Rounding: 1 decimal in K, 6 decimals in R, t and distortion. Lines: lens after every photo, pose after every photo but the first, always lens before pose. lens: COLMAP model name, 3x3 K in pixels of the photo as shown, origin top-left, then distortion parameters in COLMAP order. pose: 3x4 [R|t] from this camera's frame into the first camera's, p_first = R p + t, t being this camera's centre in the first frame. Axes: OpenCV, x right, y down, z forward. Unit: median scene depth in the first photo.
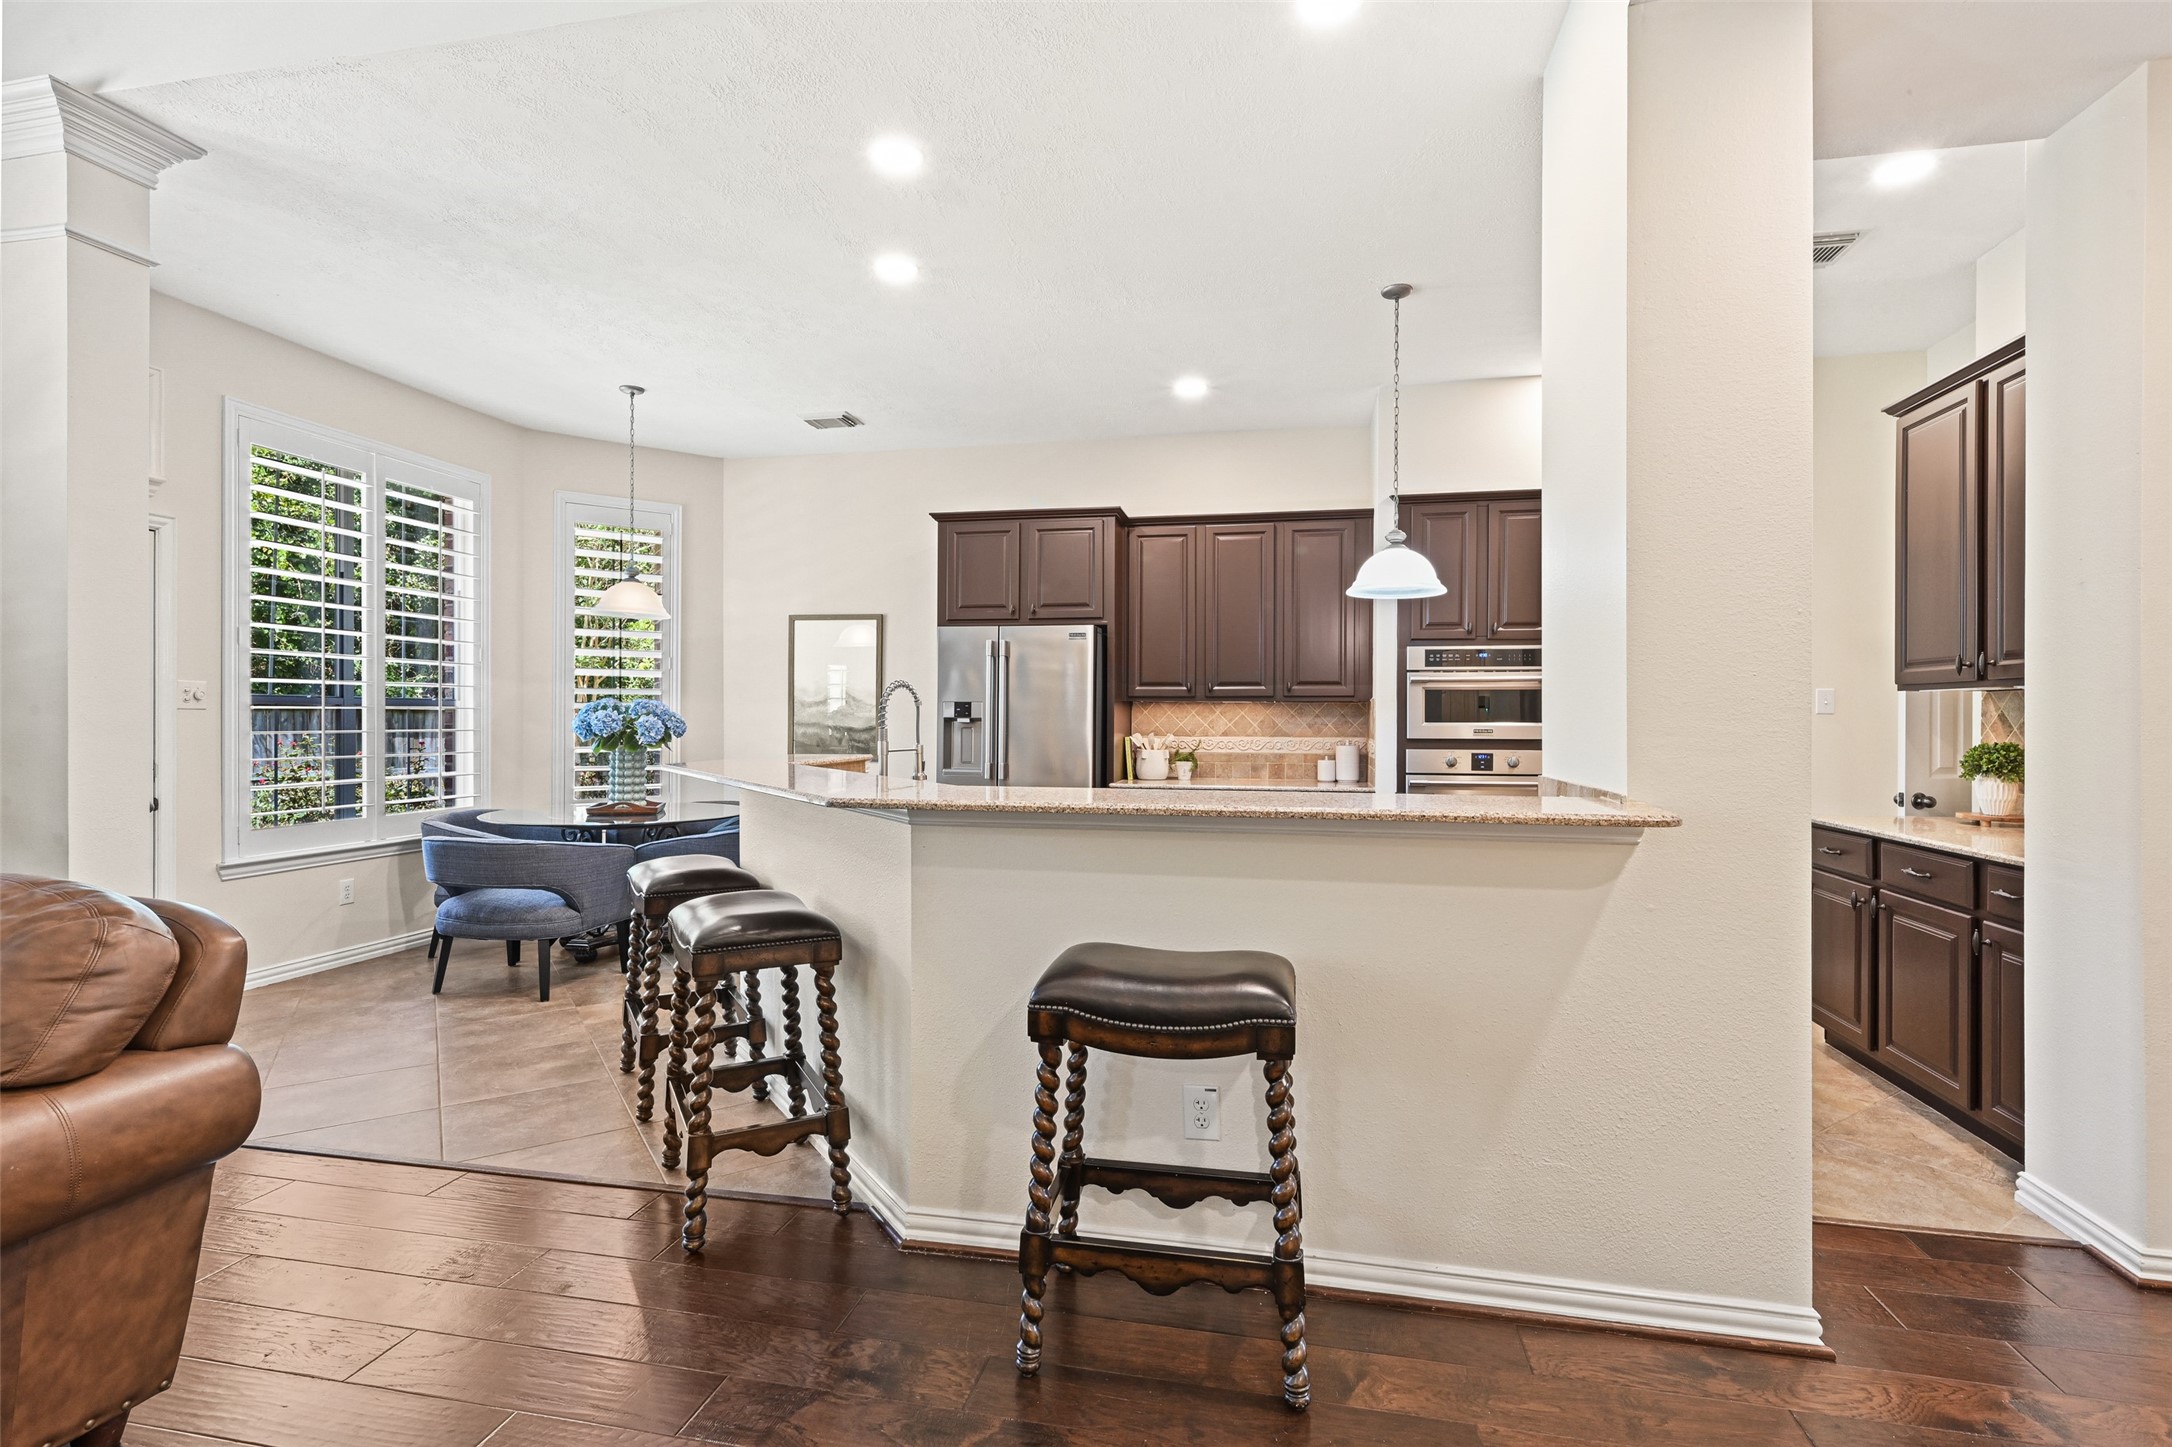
lens RADIAL K [[1011.0, 0, 1091.0], [0, 1011.0, 717.0], [0, 0, 1]] dist [-0.001045, -0.000032]
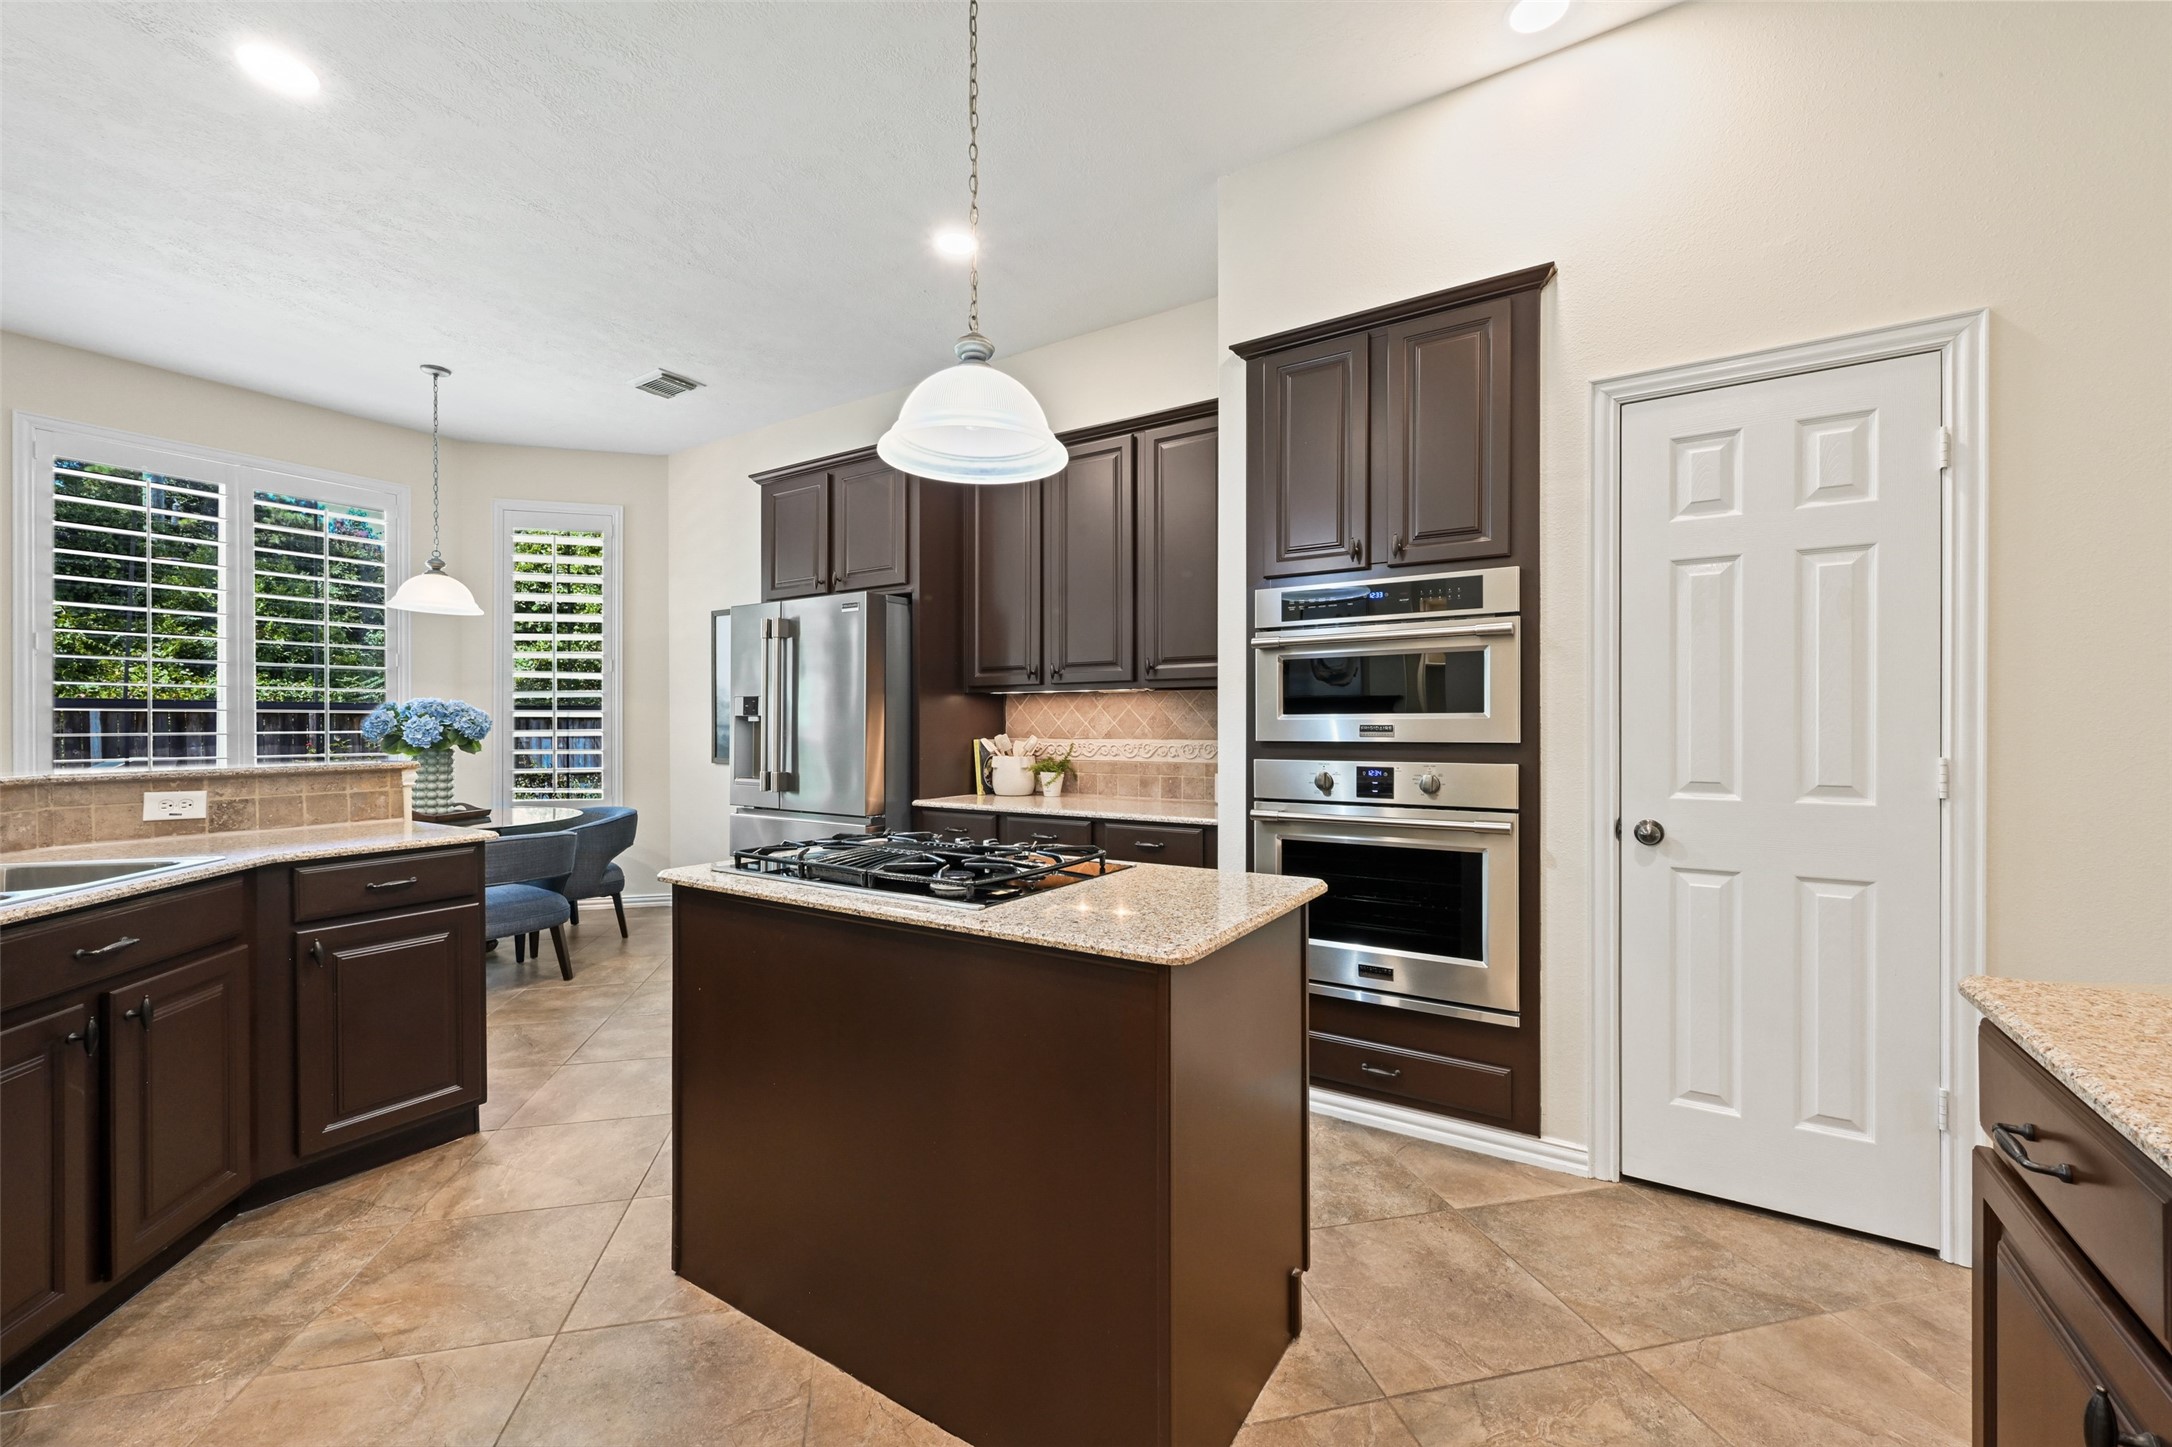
lens RADIAL K [[863.4, 0, 1081.1], [0, 863.4, 726.6], [0, 0, 1]] dist [-0.000222, 0.000147]
pose [[0.930410, -0.005180, -0.366485, 0.403348], [0.005957, 0.999982, 0.000991, 0.011283], [0.366473, -0.003105, 0.930423, 0.476350]]
